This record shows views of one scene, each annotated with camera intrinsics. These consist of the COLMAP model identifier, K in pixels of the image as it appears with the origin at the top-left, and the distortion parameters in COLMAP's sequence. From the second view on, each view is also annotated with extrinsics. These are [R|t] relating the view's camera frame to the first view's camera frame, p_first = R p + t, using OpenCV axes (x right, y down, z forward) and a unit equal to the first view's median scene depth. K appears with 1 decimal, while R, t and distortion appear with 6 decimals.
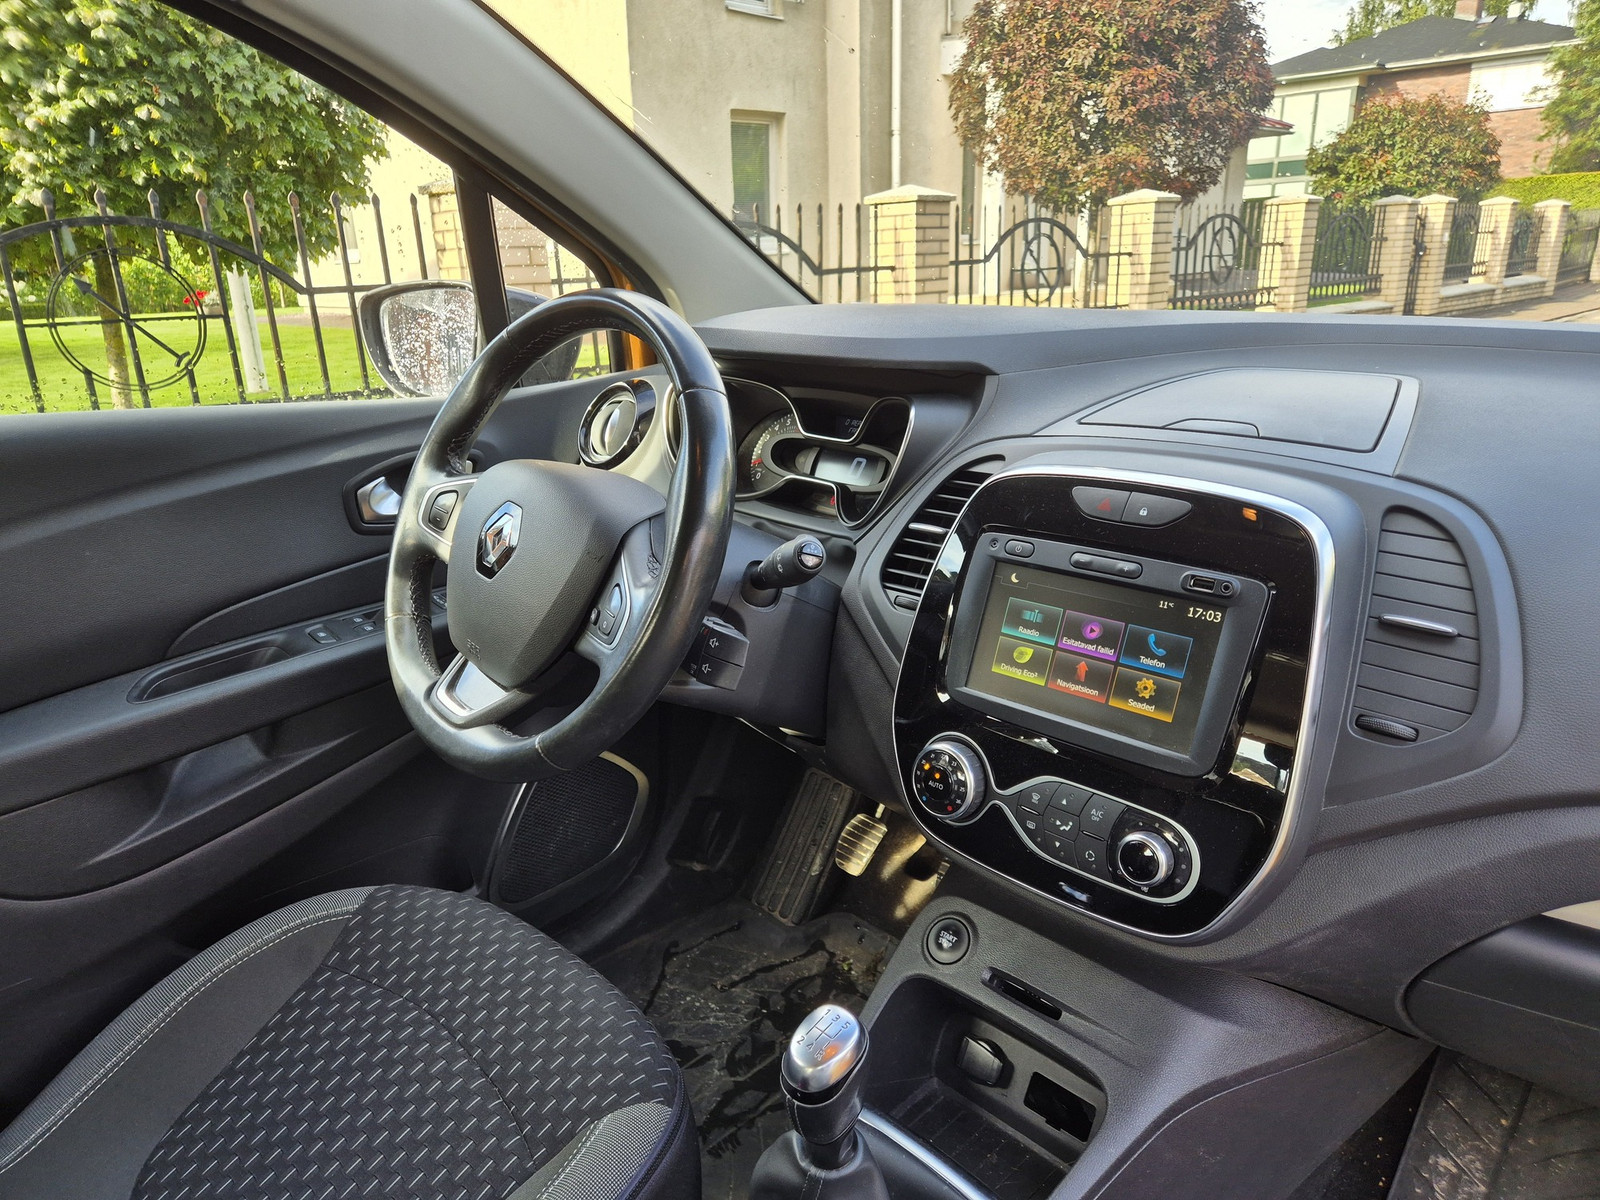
lens RADIAL K [[1080.1, 0, 807.2], [0, 1080.1, 595.0], [0, 0, 1]] dist [0.086242, -0.064514]
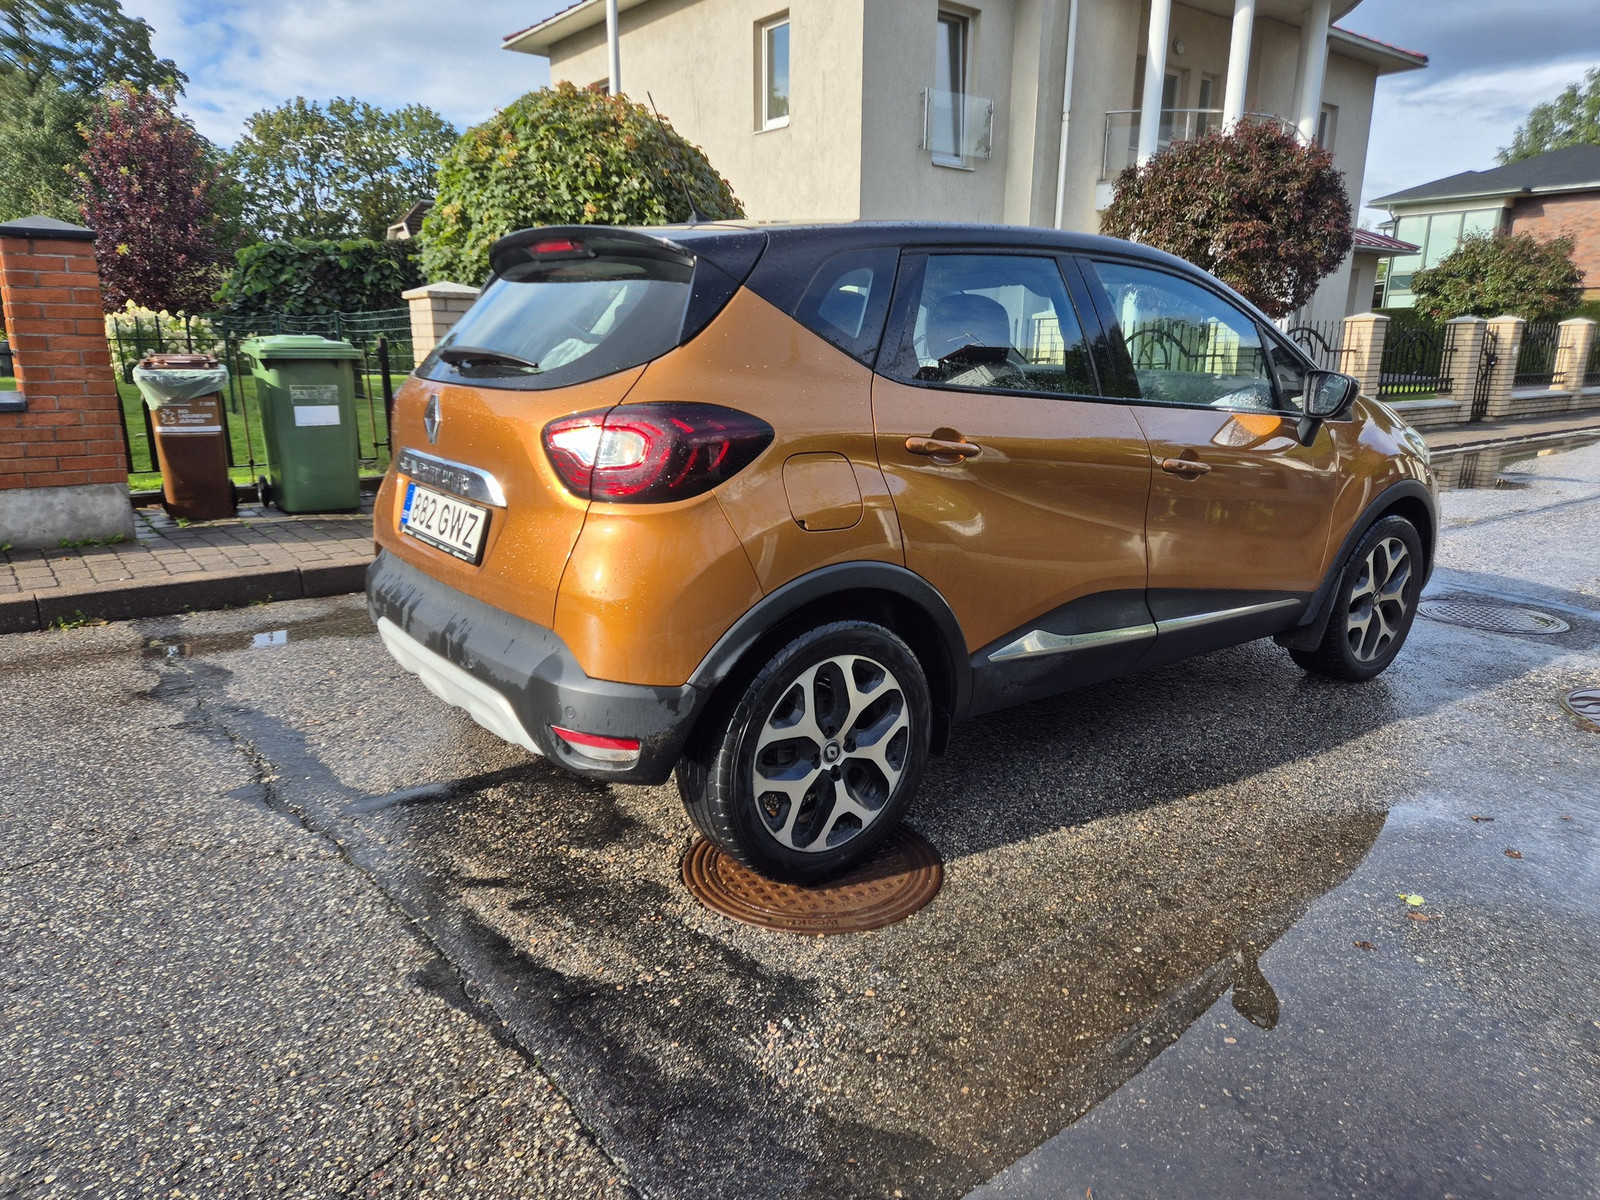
lens RADIAL K [[1080.1, 0, 800.7], [0, 1080.1, 612.1], [0, 0, 1]] dist [0.086242, -0.064514]
pose [[0.989565, 0.066483, -0.127834, -0.030618], [-0.073757, 0.995865, -0.053032, 0.110955], [0.123780, 0.061908, 0.990377, -0.370991]]
